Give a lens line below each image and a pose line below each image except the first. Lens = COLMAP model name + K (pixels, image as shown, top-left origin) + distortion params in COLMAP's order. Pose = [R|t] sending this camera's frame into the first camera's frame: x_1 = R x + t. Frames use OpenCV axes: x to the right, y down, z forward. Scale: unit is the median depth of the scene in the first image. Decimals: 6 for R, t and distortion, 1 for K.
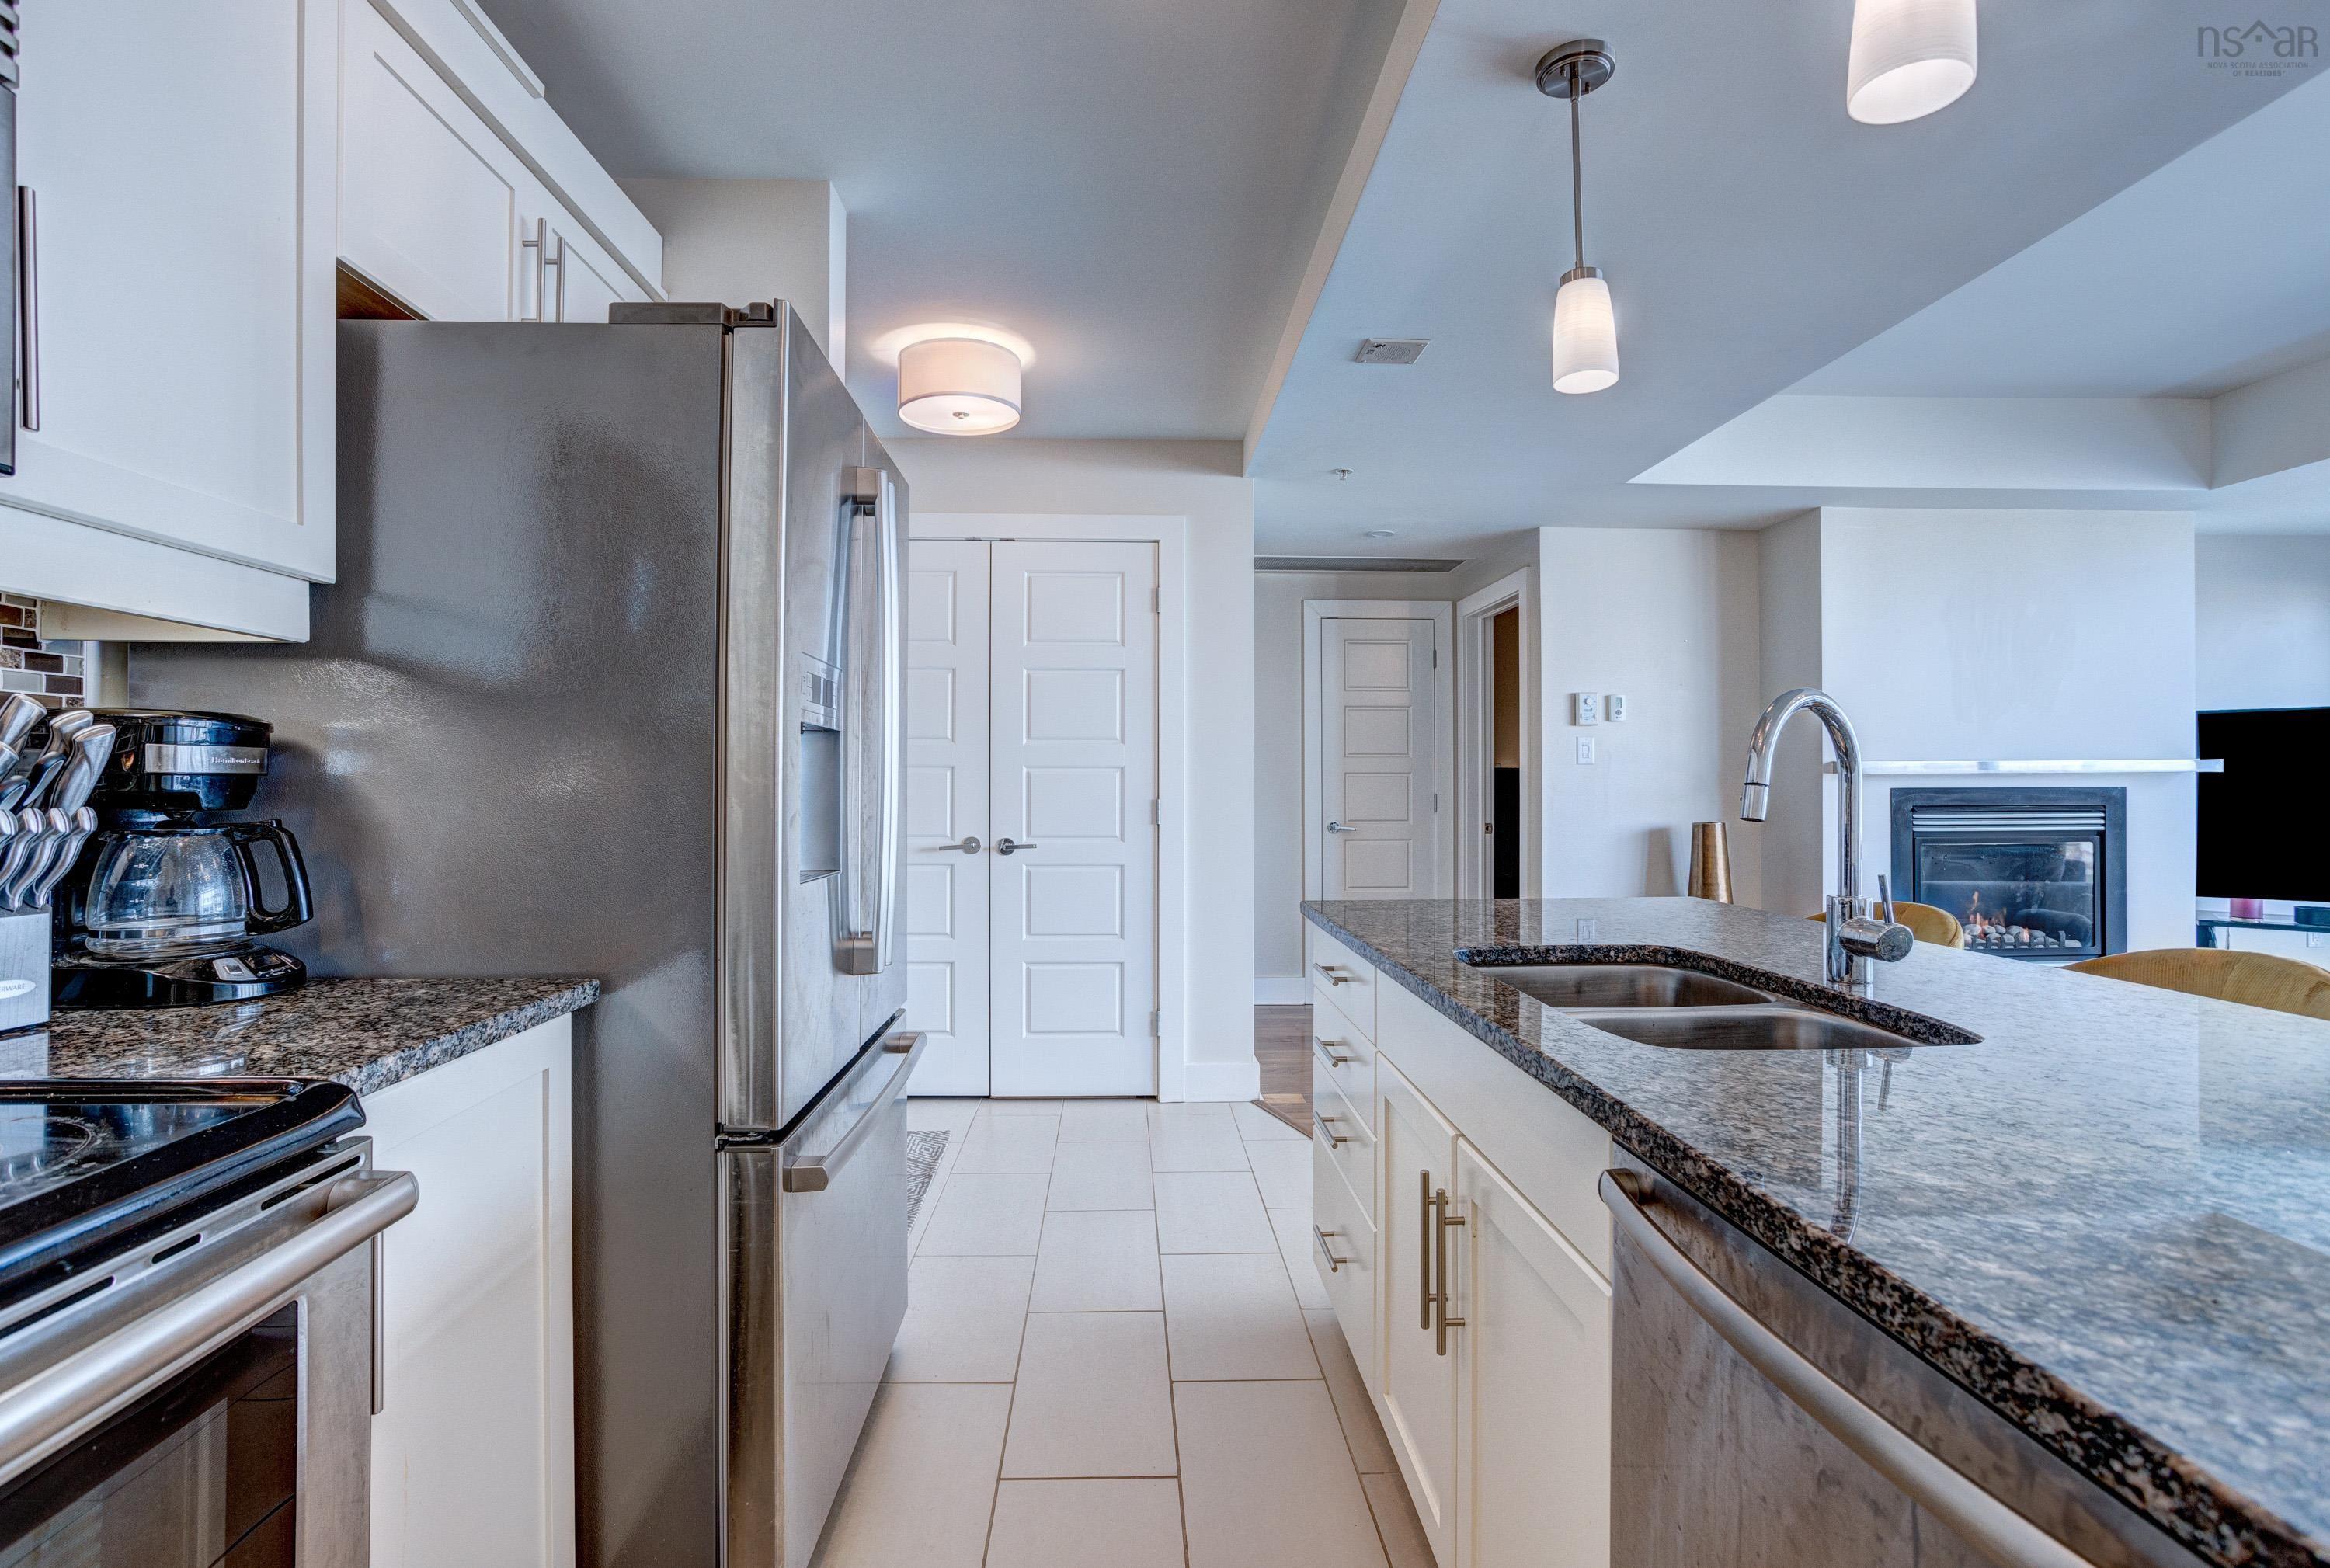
lens RADIAL K [[1132.6, 0, 1162.8], [0, 1132.6, 775.3], [0, 0, 1]] dist [-0.046161, 0.029019]
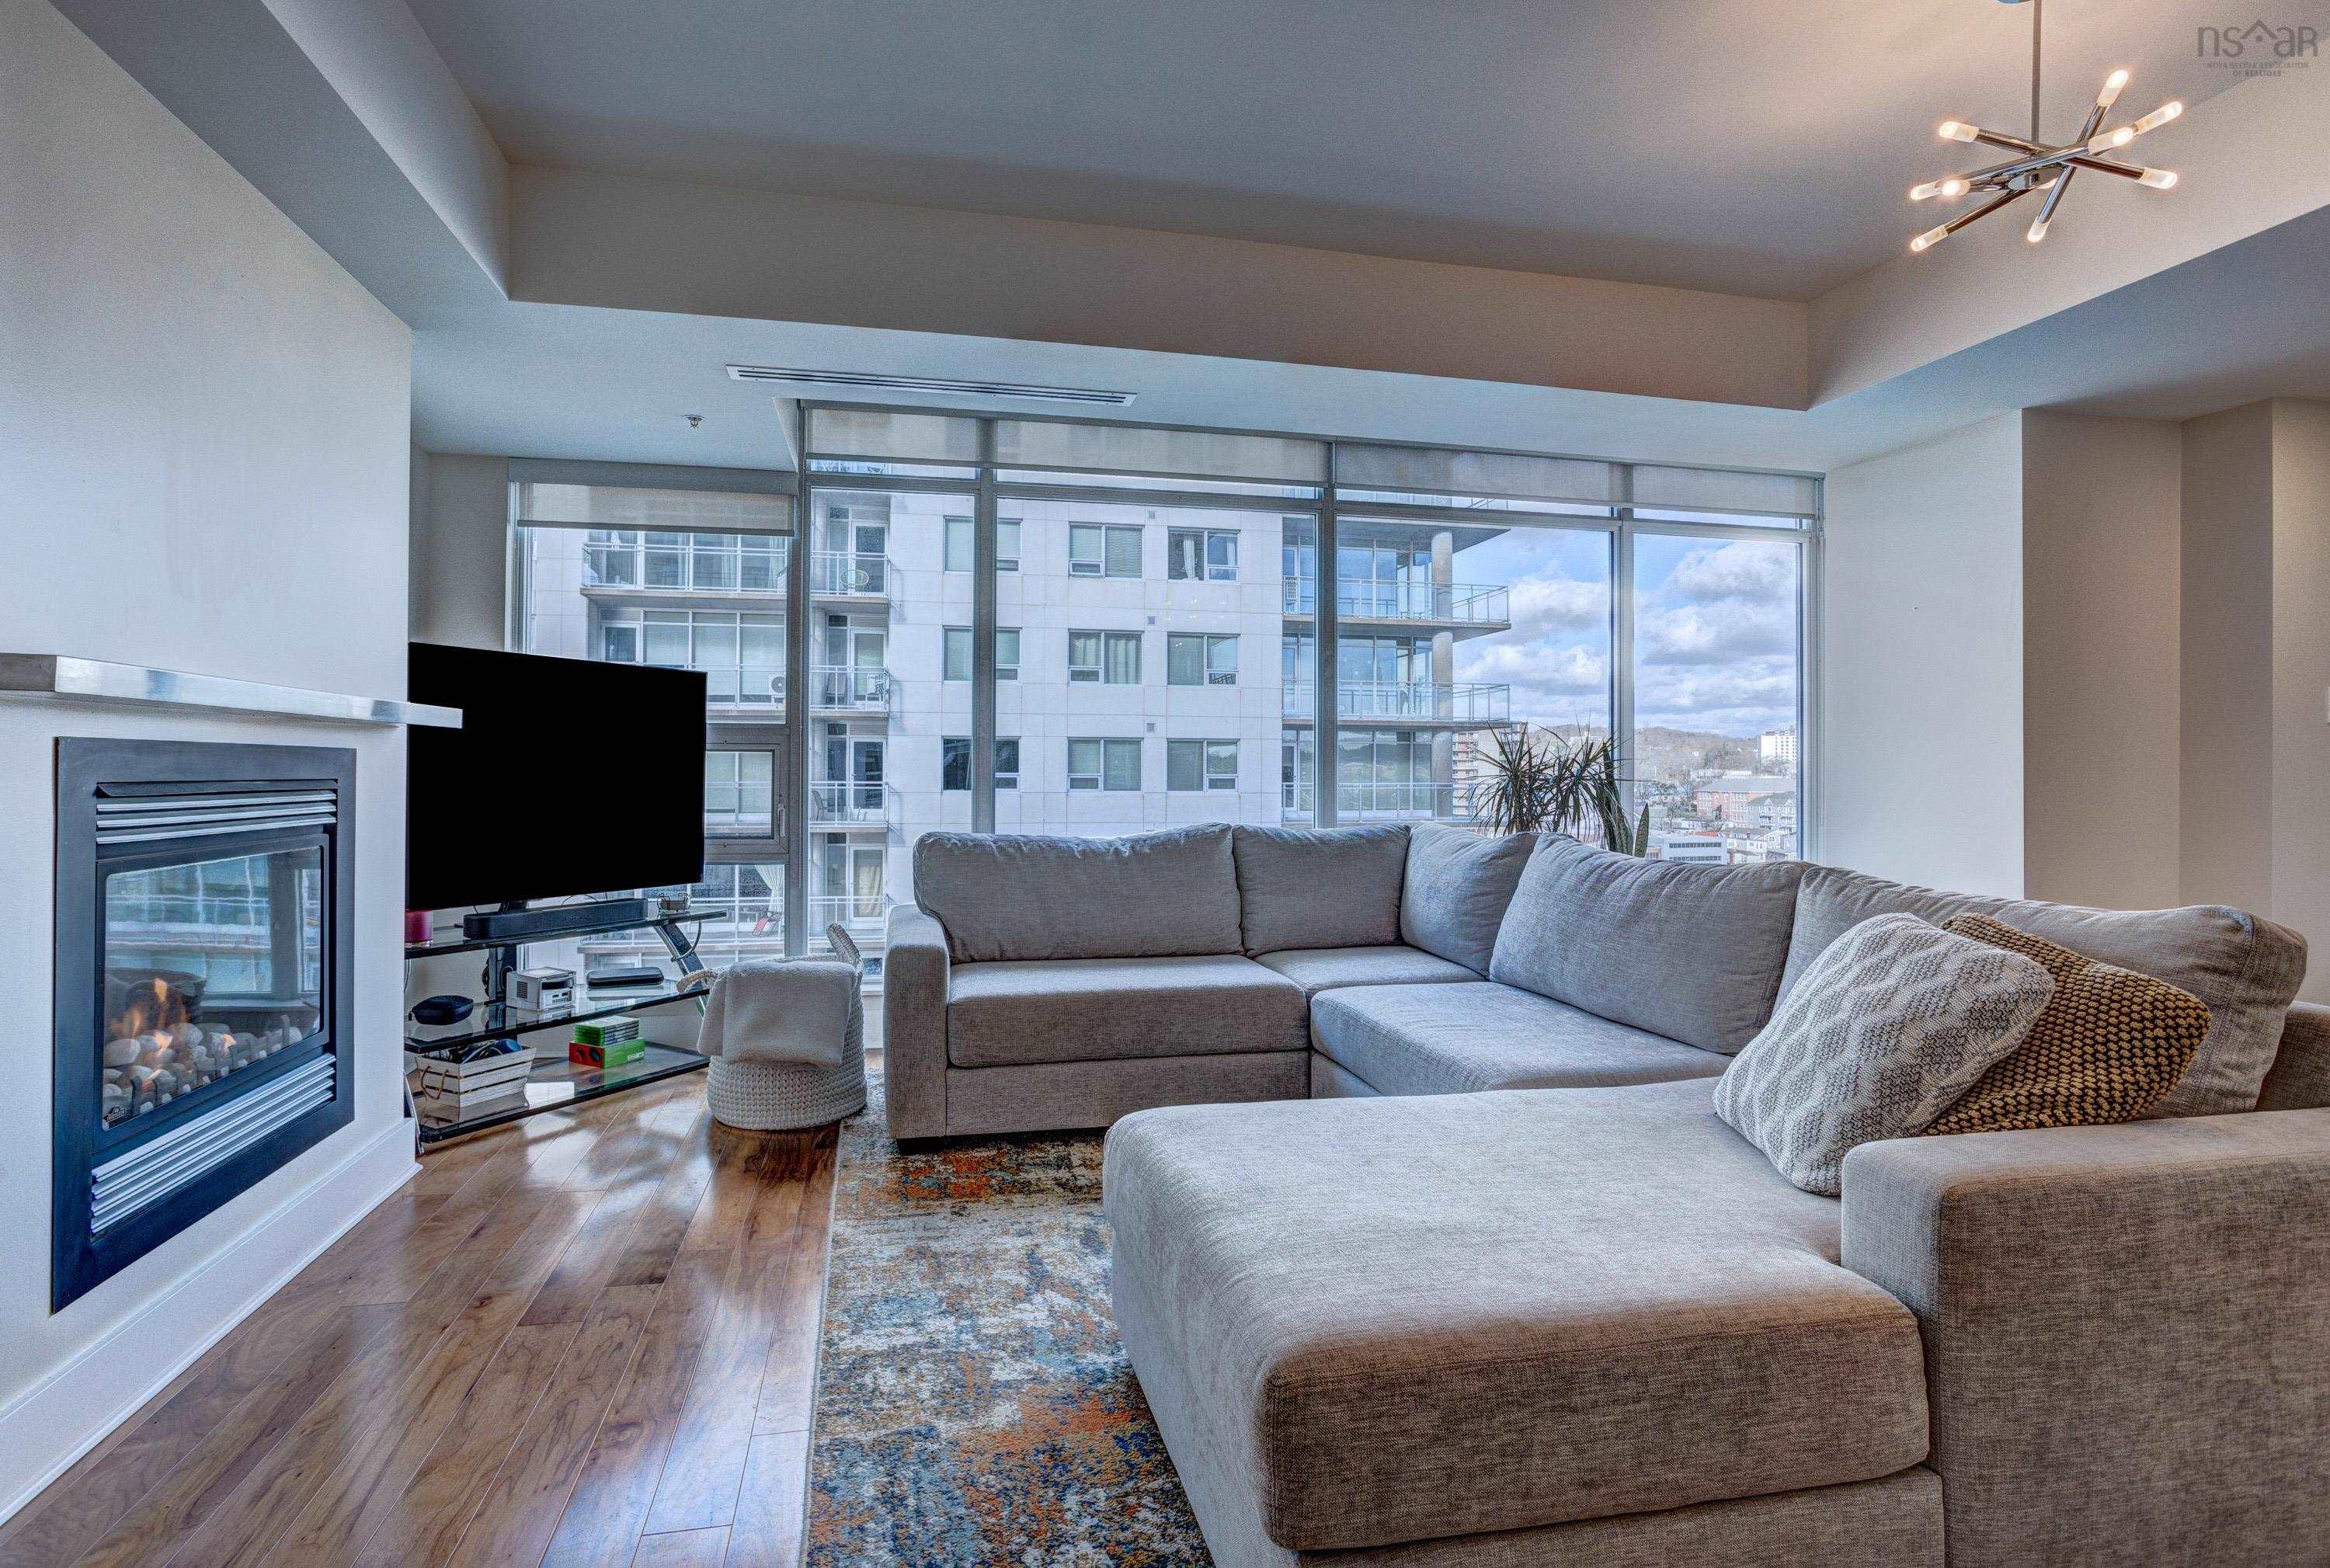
lens RADIAL K [[1146.8, 0, 1138.1], [0, 1146.8, 769.4], [0, 0, 1]] dist [-0.052117, 0.032684]
pose [[-0.165652, 0.005906, 0.986167, 0.319582], [-0.010577, 0.999914, -0.007765, 0.032758], [-0.986128, -0.011717, -0.165575, 1.067069]]
